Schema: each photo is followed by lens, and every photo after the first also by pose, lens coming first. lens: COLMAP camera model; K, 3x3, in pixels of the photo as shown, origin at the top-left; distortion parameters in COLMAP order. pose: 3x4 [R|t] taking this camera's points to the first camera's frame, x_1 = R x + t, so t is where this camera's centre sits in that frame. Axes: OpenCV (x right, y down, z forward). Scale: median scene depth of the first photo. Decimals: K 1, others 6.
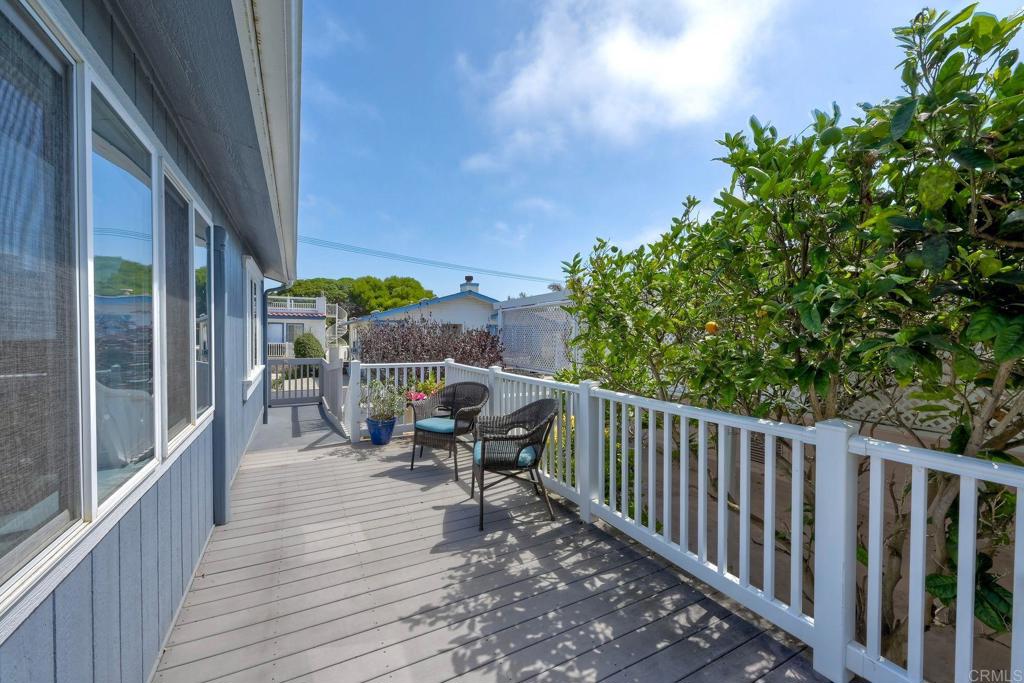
lens RADIAL K [[418.8, 0, 517.9], [0, 418.8, 340.0], [0, 0, 1]] dist [-0.002218, -0.001474]
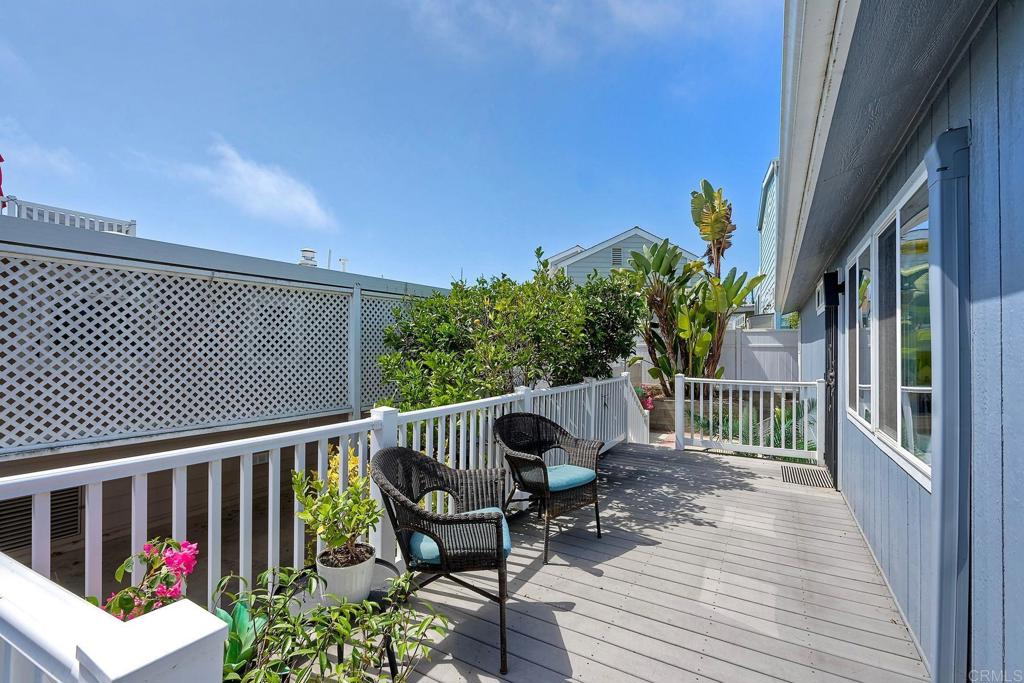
lens RADIAL K [[448.2, 0, 515.4], [0, 448.2, 343.4], [0, 0, 1]] dist [-0.003701, -0.000280]
pose [[-0.524614, 0.002405, 0.851337, -1.071032], [0.008622, 0.999960, 0.002487, -0.030862], [-0.851296, 0.008645, -0.524614, 2.043777]]
